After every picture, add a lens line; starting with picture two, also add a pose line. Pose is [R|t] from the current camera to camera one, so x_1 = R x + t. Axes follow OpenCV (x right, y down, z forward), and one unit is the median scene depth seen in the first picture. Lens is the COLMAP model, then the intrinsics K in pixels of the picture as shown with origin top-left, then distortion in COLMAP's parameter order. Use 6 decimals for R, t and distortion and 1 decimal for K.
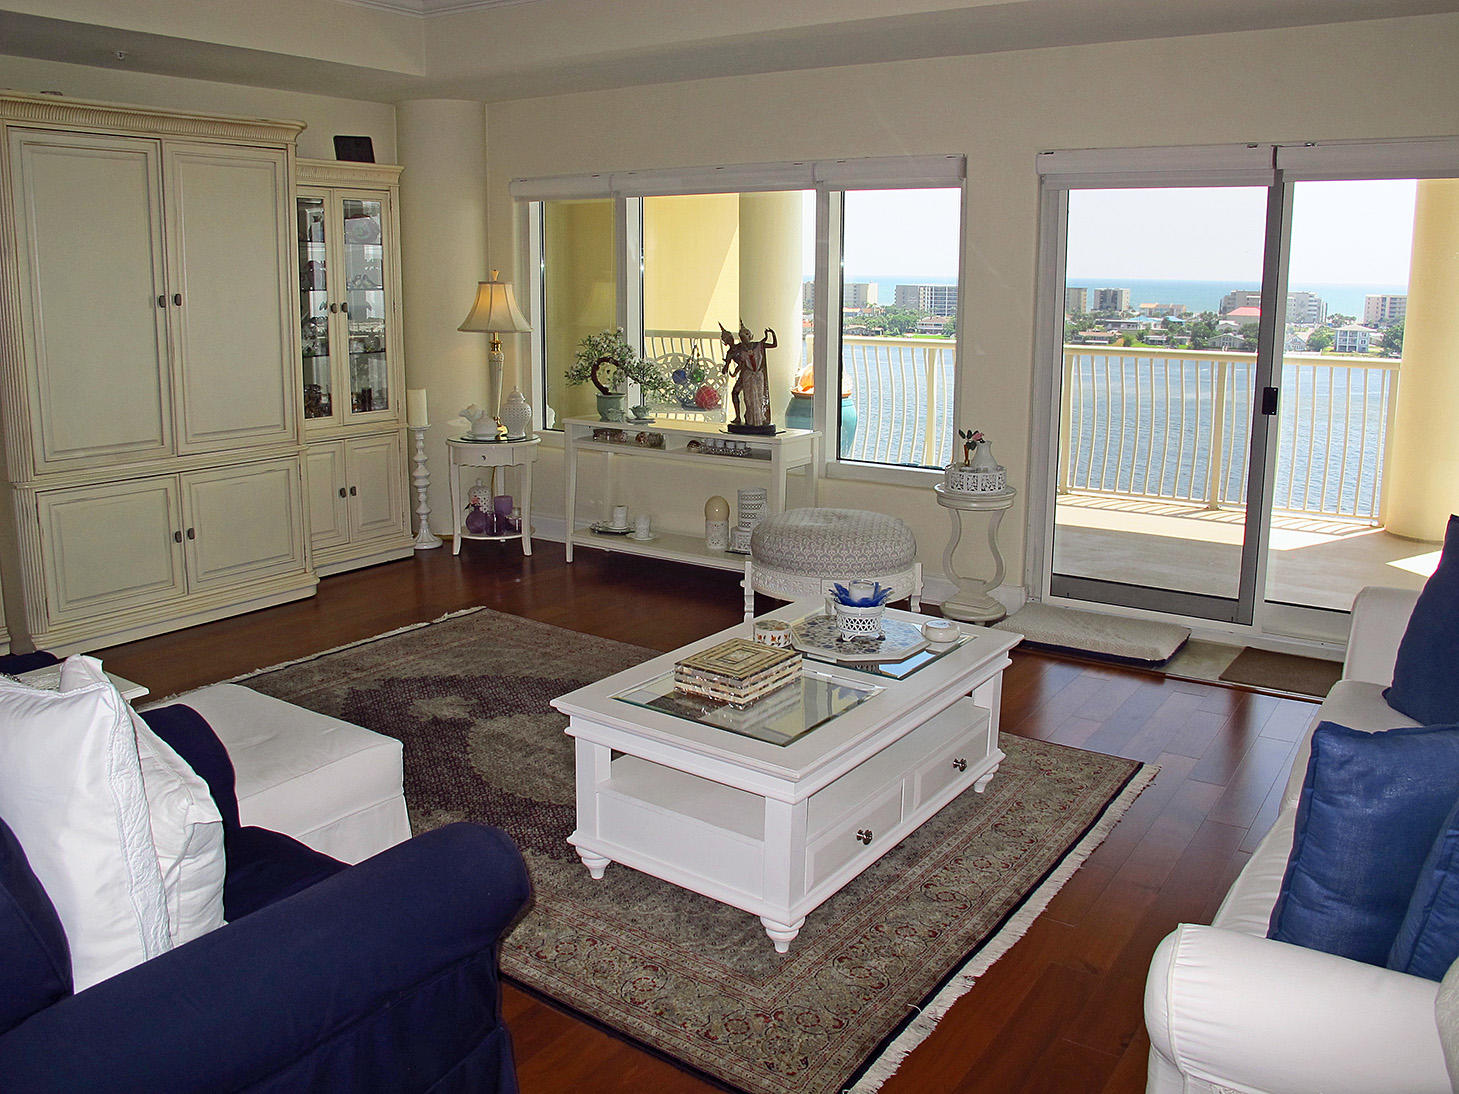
lens RADIAL K [[1207.2, 0, 753.9], [0, 1207.2, 538.1], [0, 0, 1]] dist [-0.162106, 0.154972]
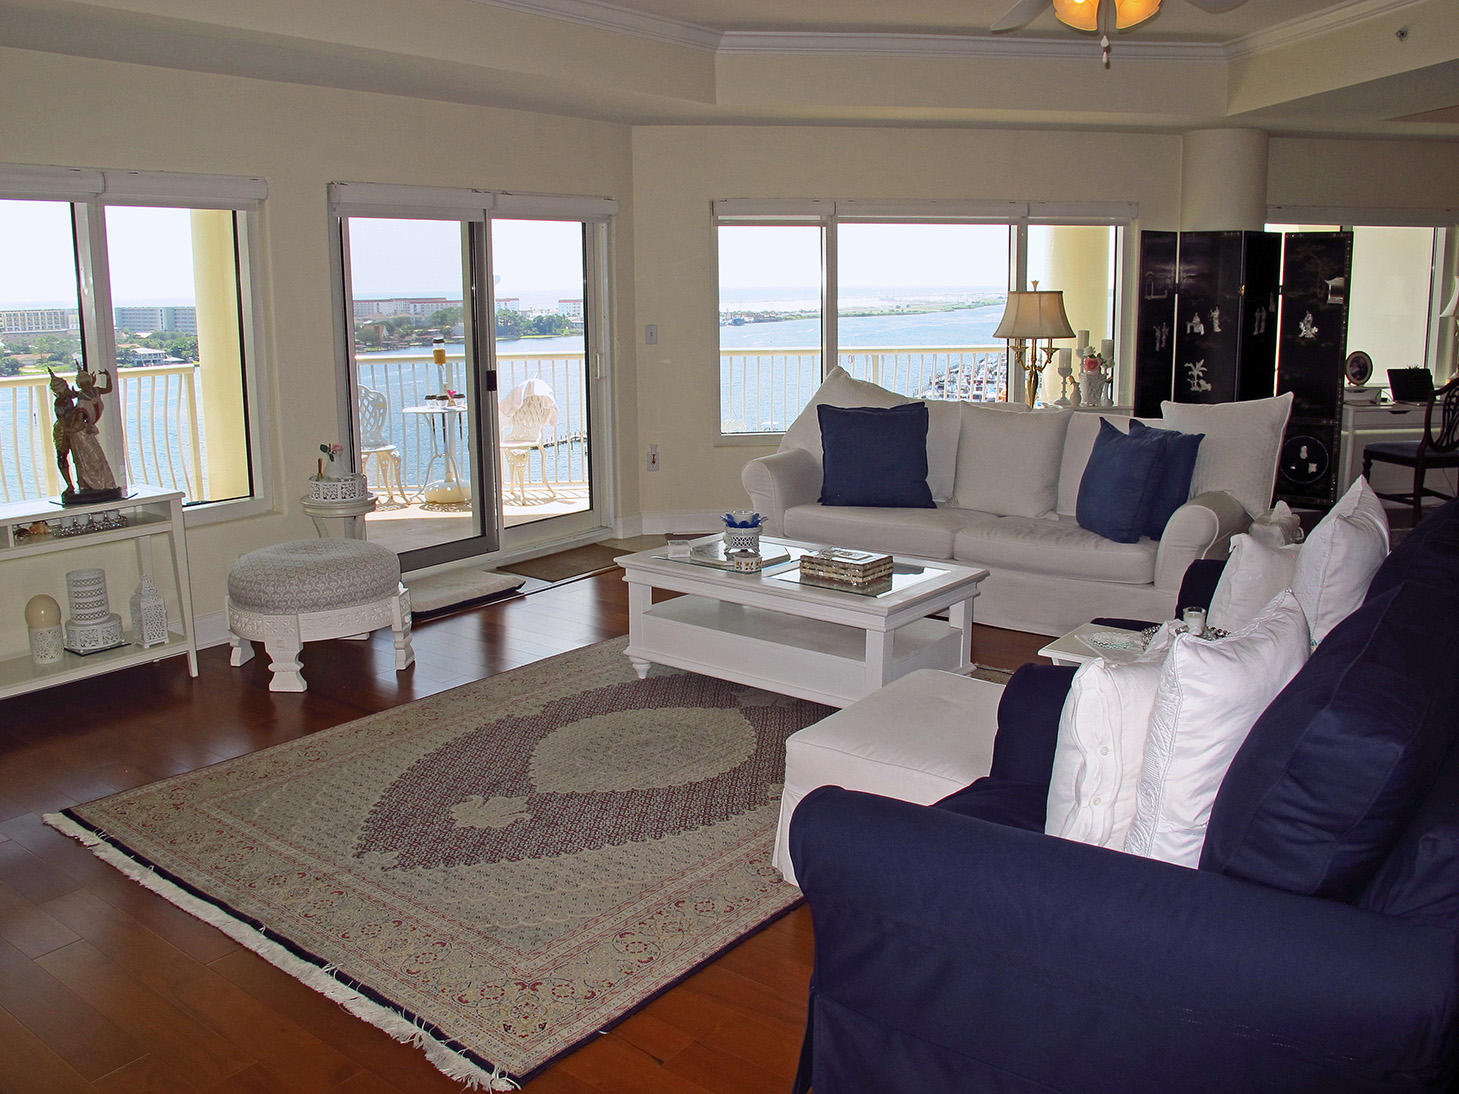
lens RADIAL K [[1207.2, 0, 753.9], [0, 1207.2, 538.1], [0, 0, 1]] dist [-0.162106, 0.154972]
pose [[0.061854, -0.211217, 0.975480, -0.861579], [0.225072, 0.955129, 0.192539, -0.131997], [-0.972377, 0.207644, 0.106618, 0.567247]]
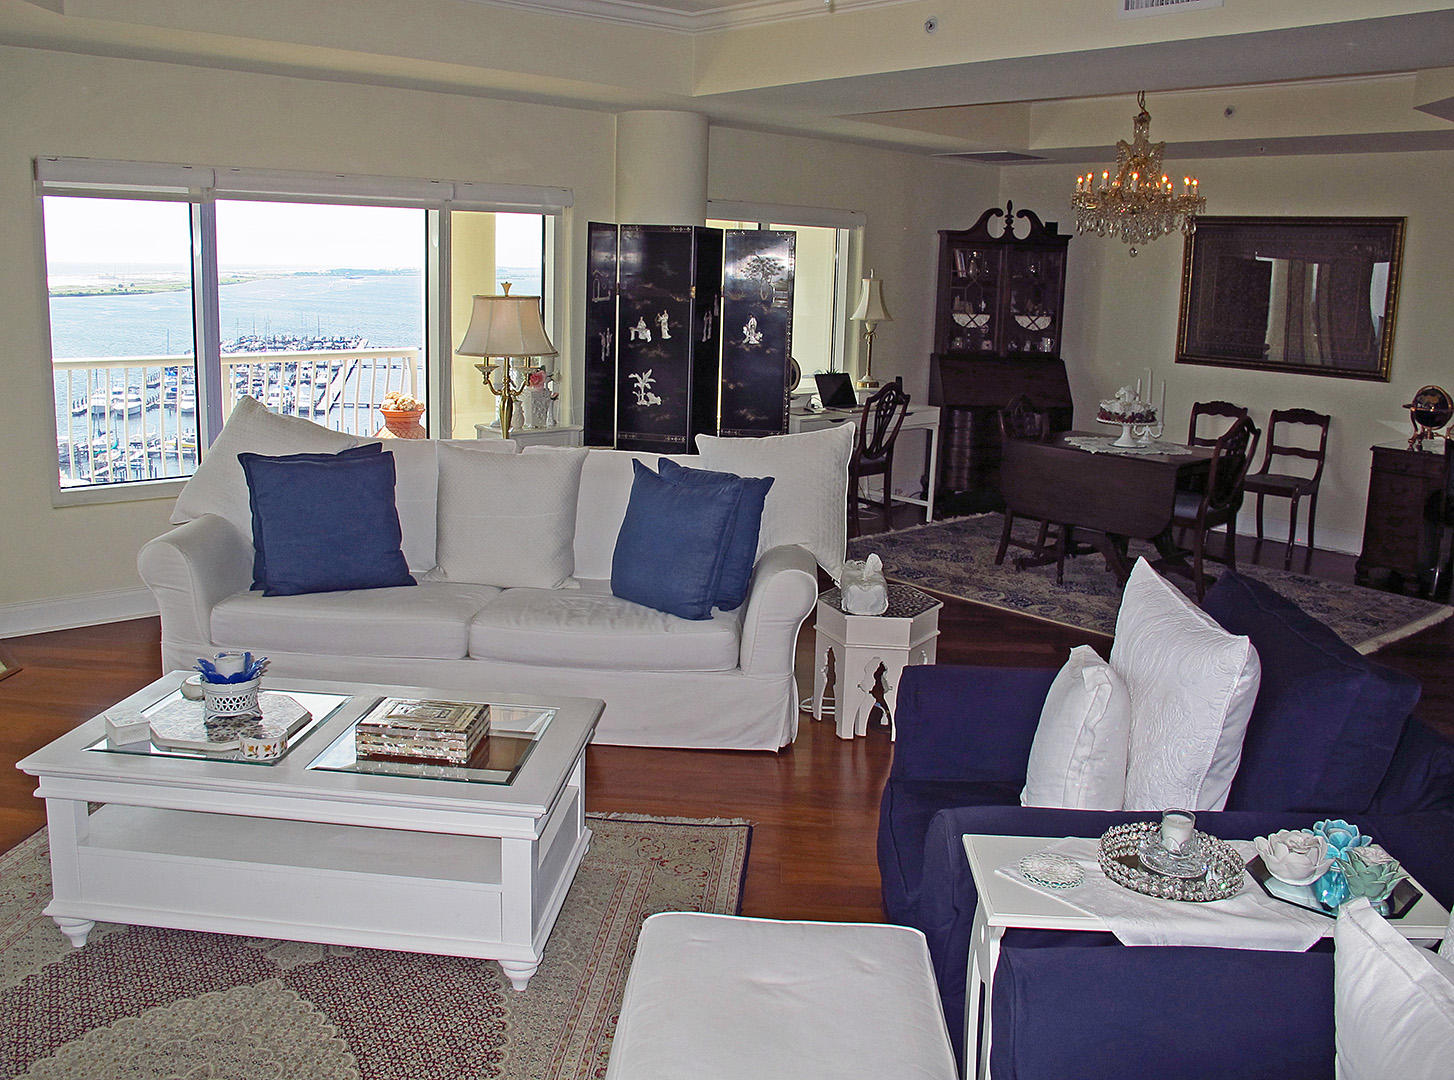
lens RADIAL K [[1246.2, 0, 724.7], [0, 1246.2, 506.5], [0, 0, 1]] dist [-0.095263, 0.011811]
pose [[-0.478149, -0.178469, 0.859955, -0.563159], [0.160615, 0.944856, 0.285394, -0.175265], [-0.863468, 0.274582, -0.423117, 0.696520]]
